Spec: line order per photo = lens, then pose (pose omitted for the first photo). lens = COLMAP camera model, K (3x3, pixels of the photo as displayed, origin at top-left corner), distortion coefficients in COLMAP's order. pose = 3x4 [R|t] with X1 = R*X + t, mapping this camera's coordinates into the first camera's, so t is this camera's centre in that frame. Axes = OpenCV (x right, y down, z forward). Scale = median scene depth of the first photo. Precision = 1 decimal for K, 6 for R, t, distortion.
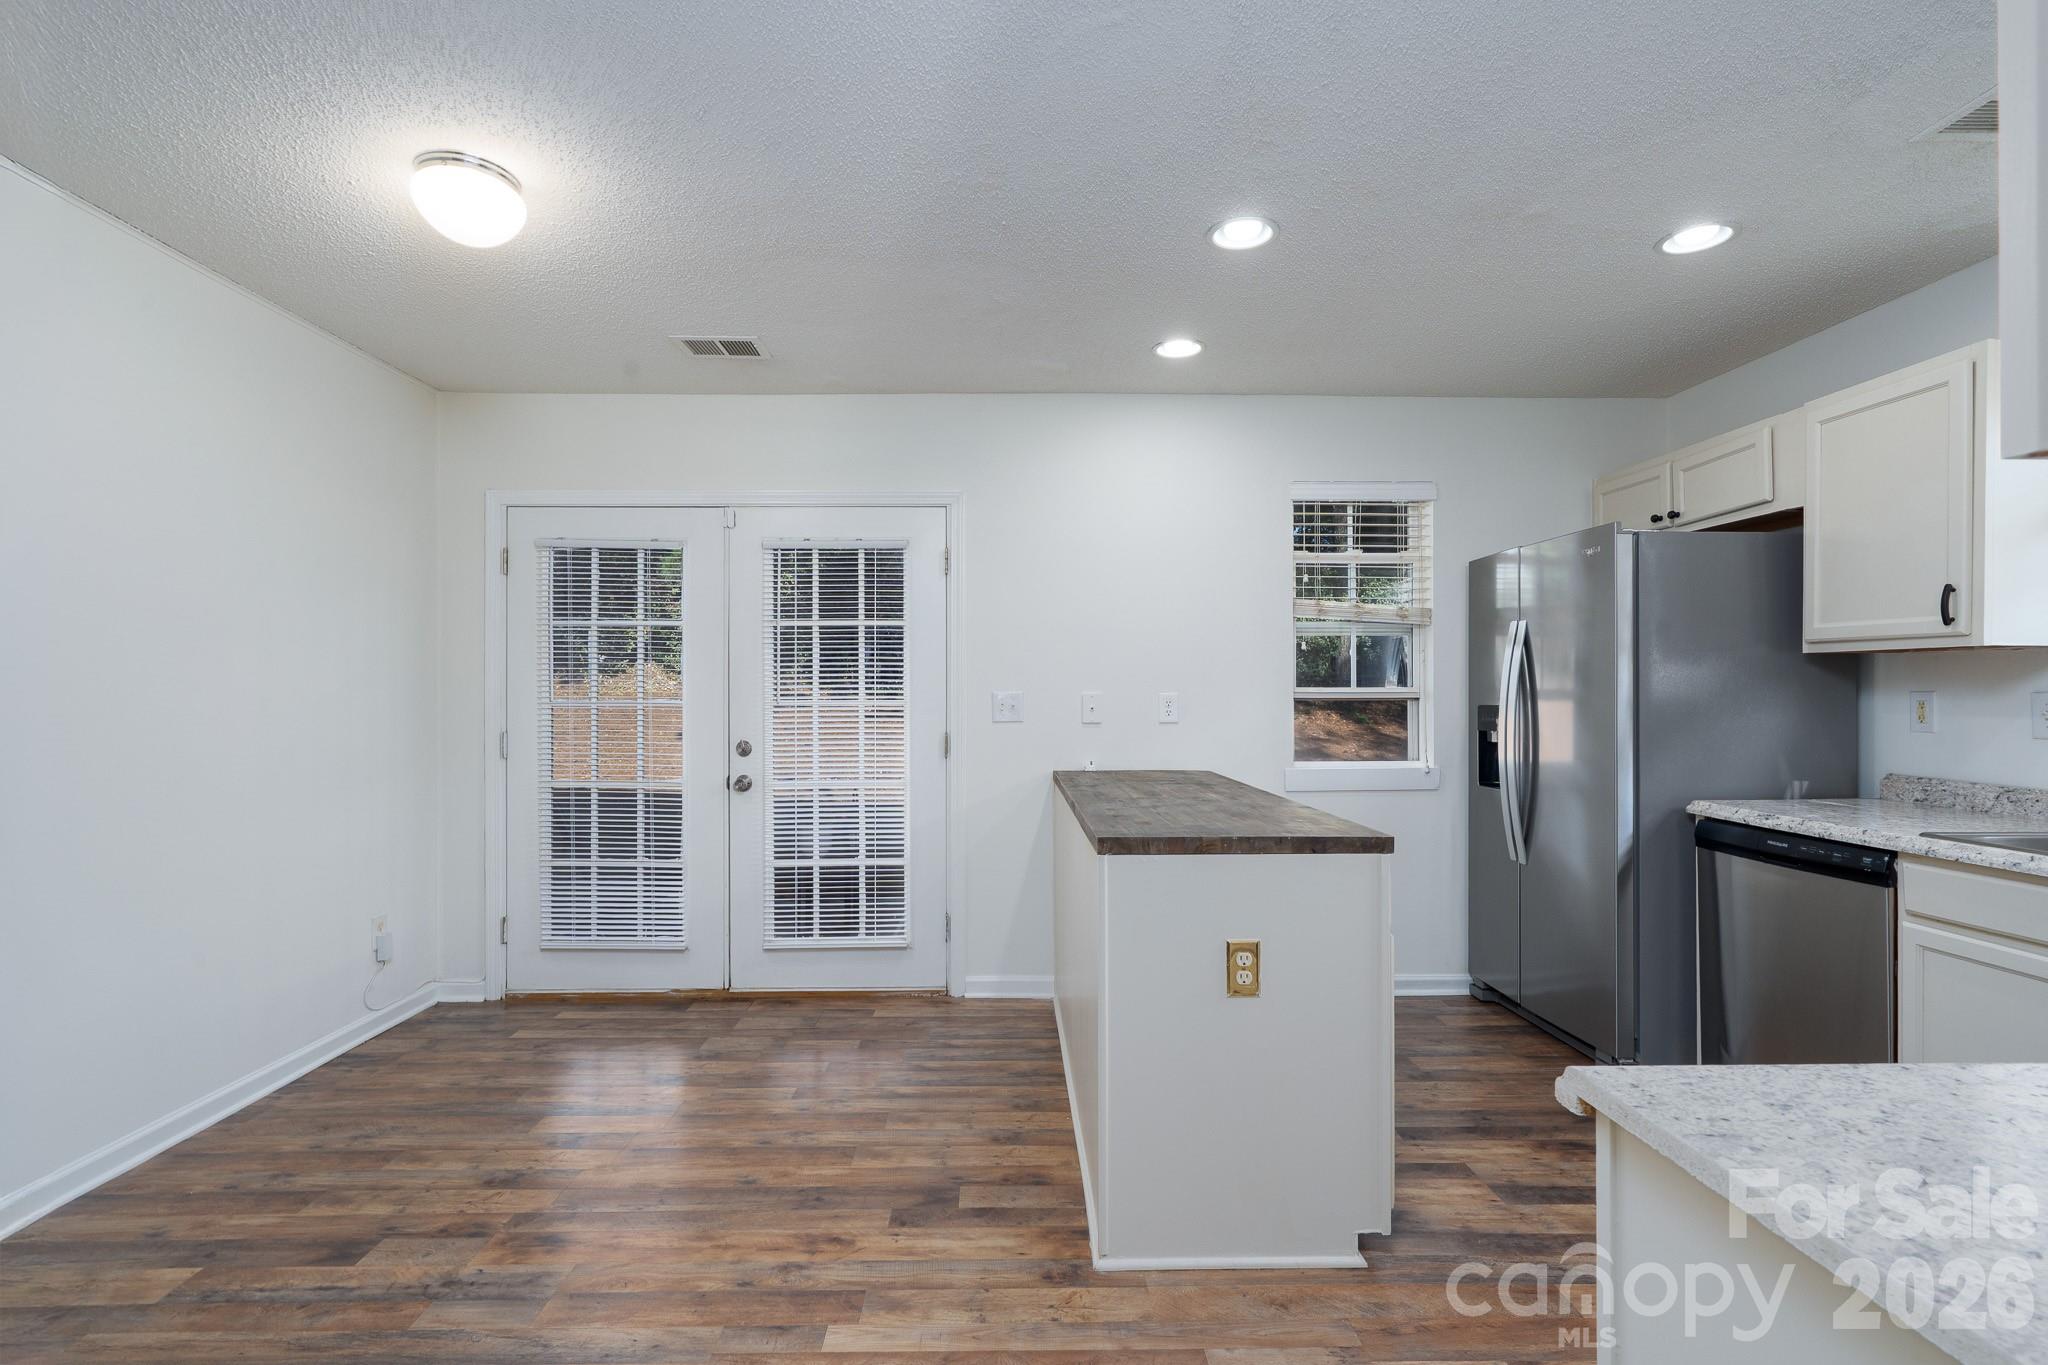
lens RADIAL K [[949.5, 0, 1024.1], [0, 949.5, 690.6], [0, 0, 1]] dist [-0.007677, 0.002863]
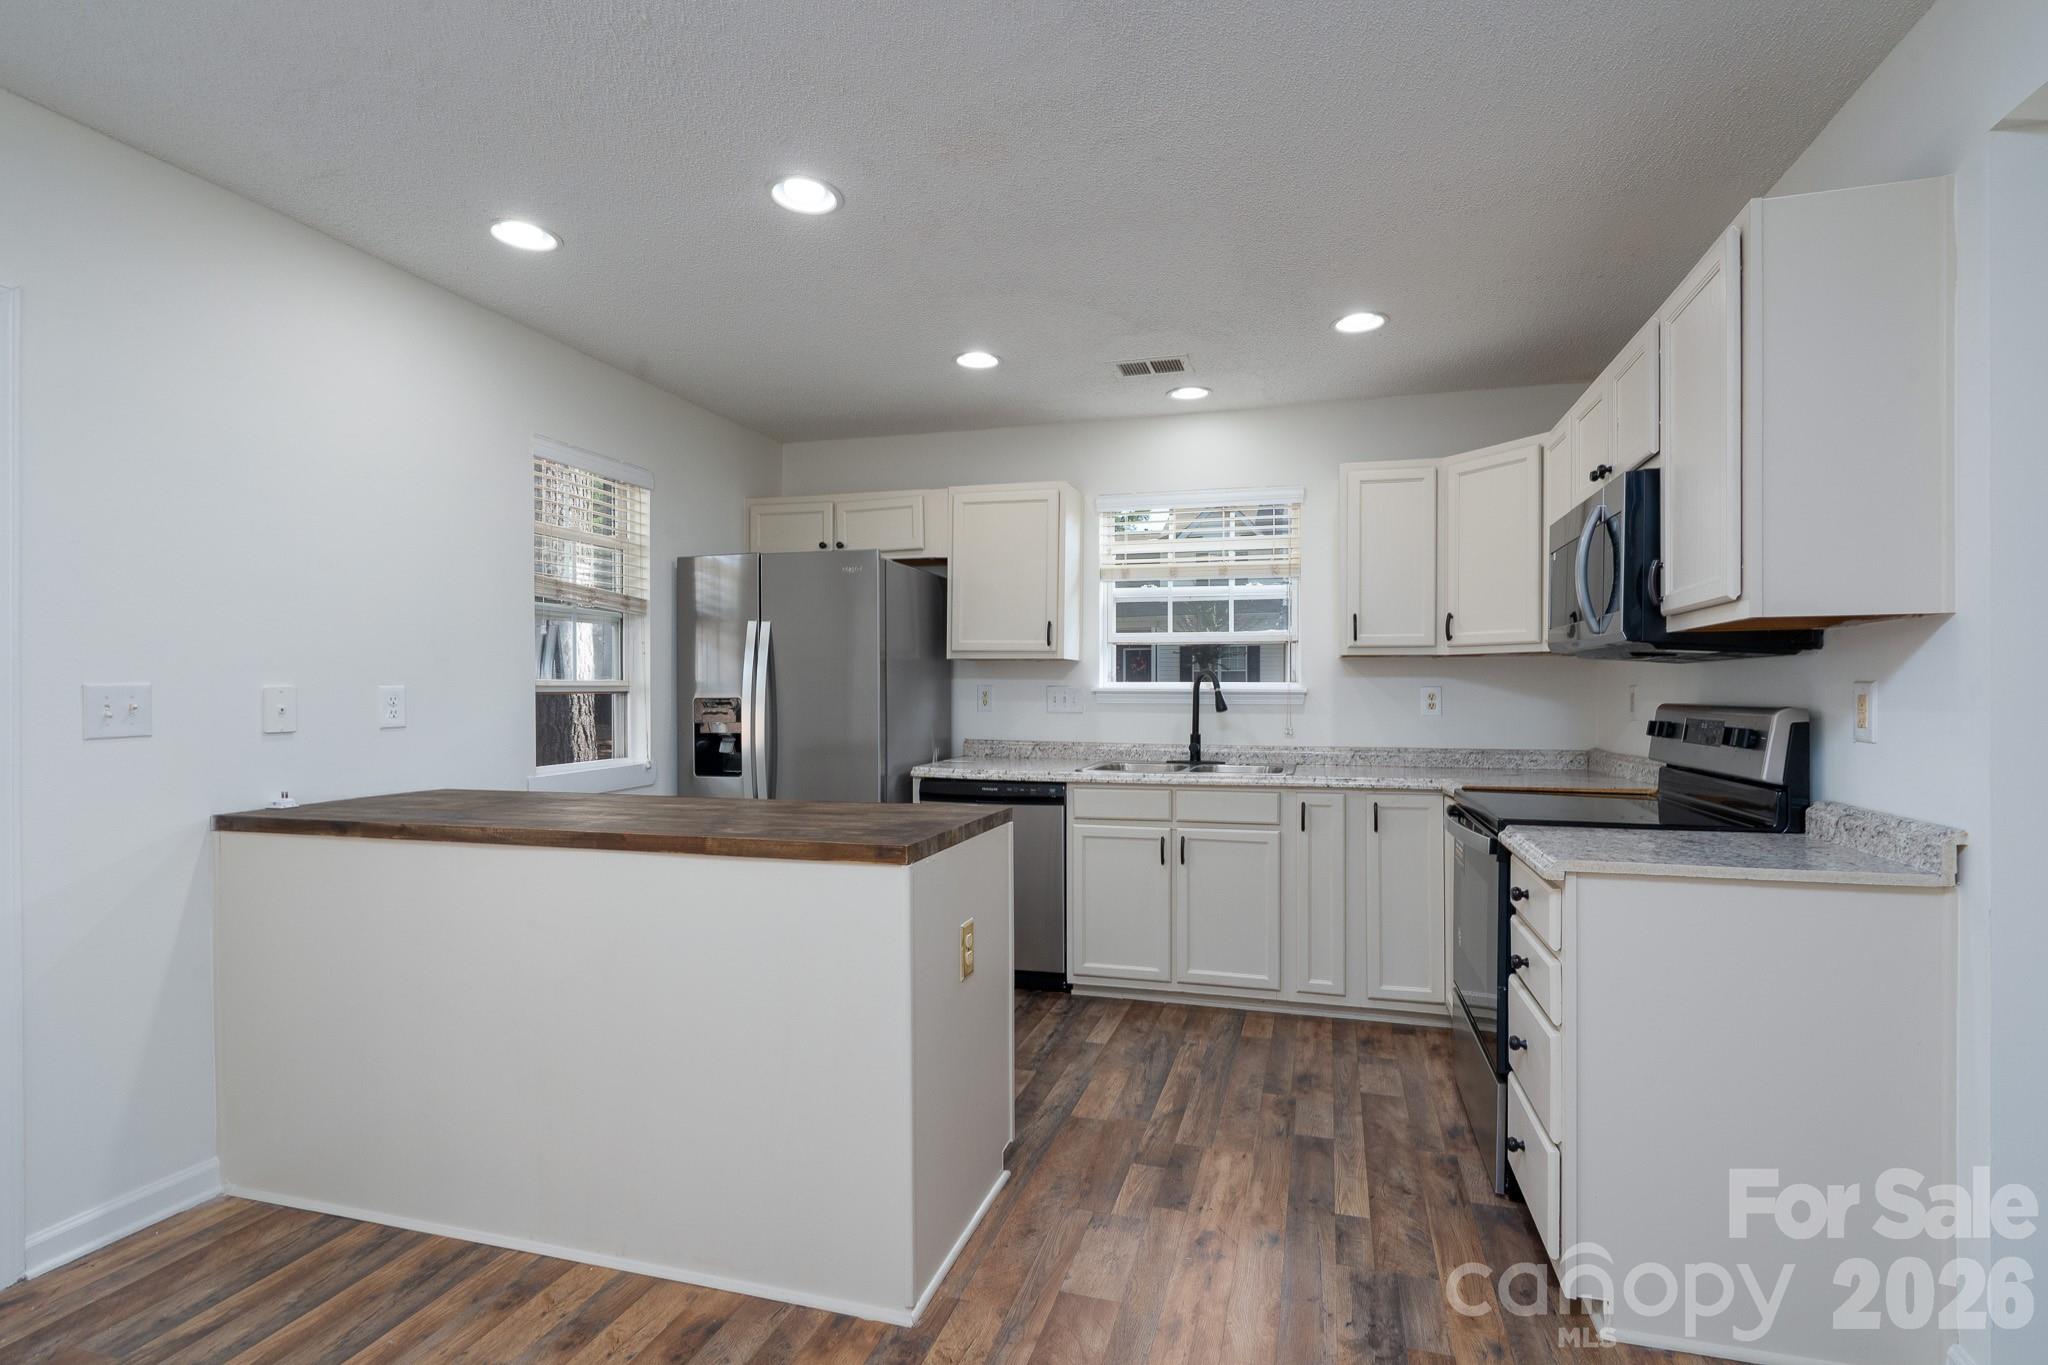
lens RADIAL K [[949.5, 0, 1054.4], [0, 949.5, 686.6], [0, 0, 1]] dist [-0.007677, 0.002863]
pose [[0.281115, 0.001366, 0.959673, -0.465377], [-0.002908, 0.999996, -0.000571, 0.002761], [-0.959670, -0.002630, 0.281118, 0.384768]]
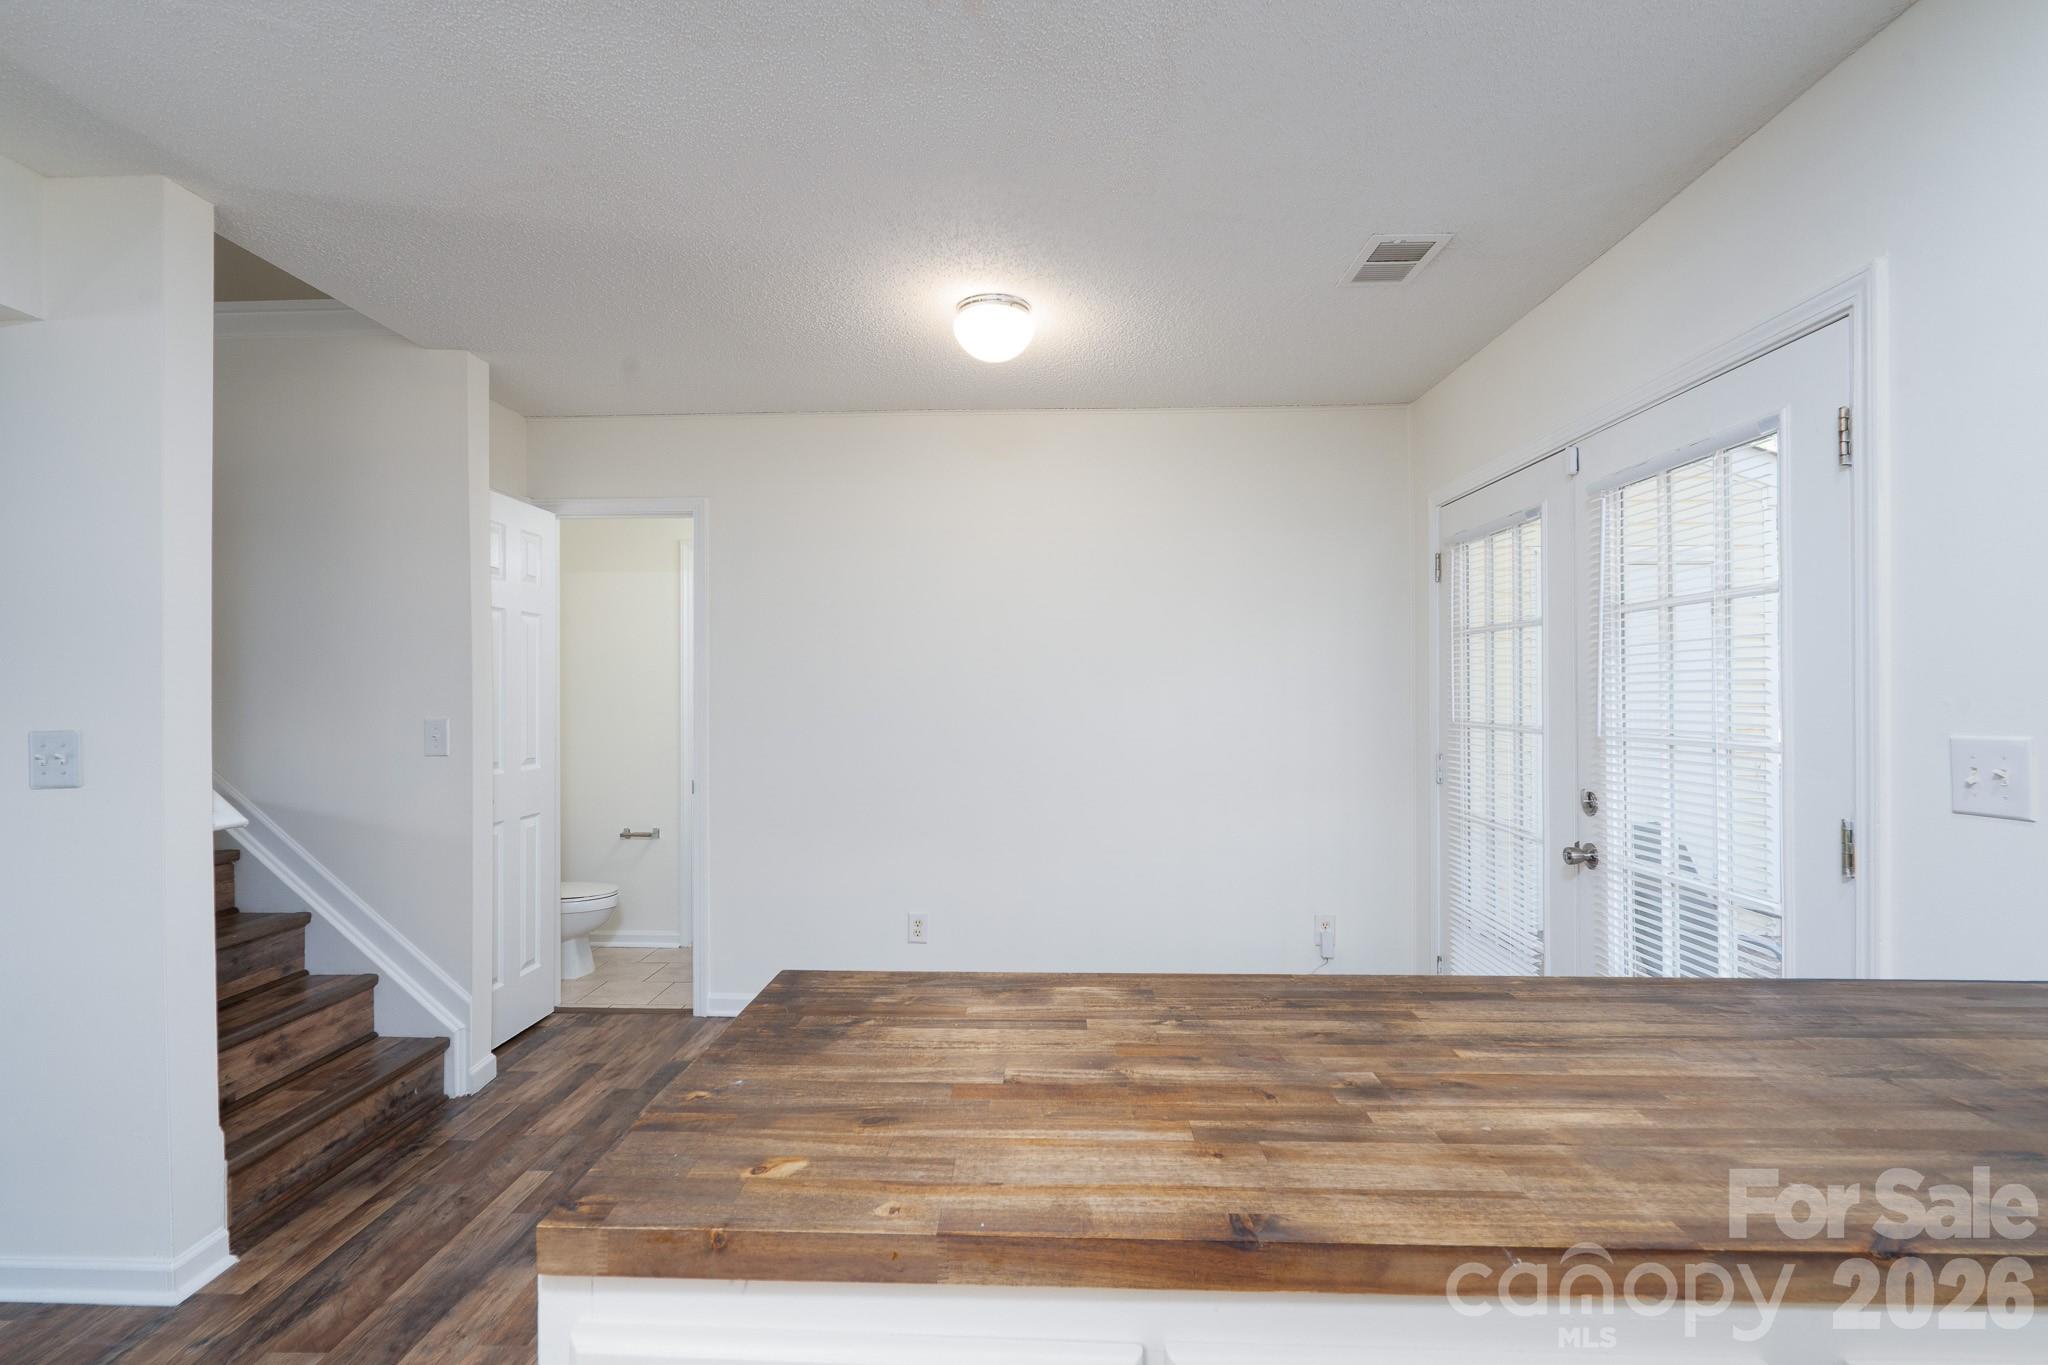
lens RADIAL K [[949.5, 0, 1022.0], [0, 949.5, 687.0], [0, 0, 1]] dist [-0.007677, 0.002863]
pose [[-0.053879, -0.004498, -0.998537, 0.453535], [0.007041, 0.999963, -0.004884, -0.022997], [0.998523, -0.007294, -0.053846, 0.755688]]
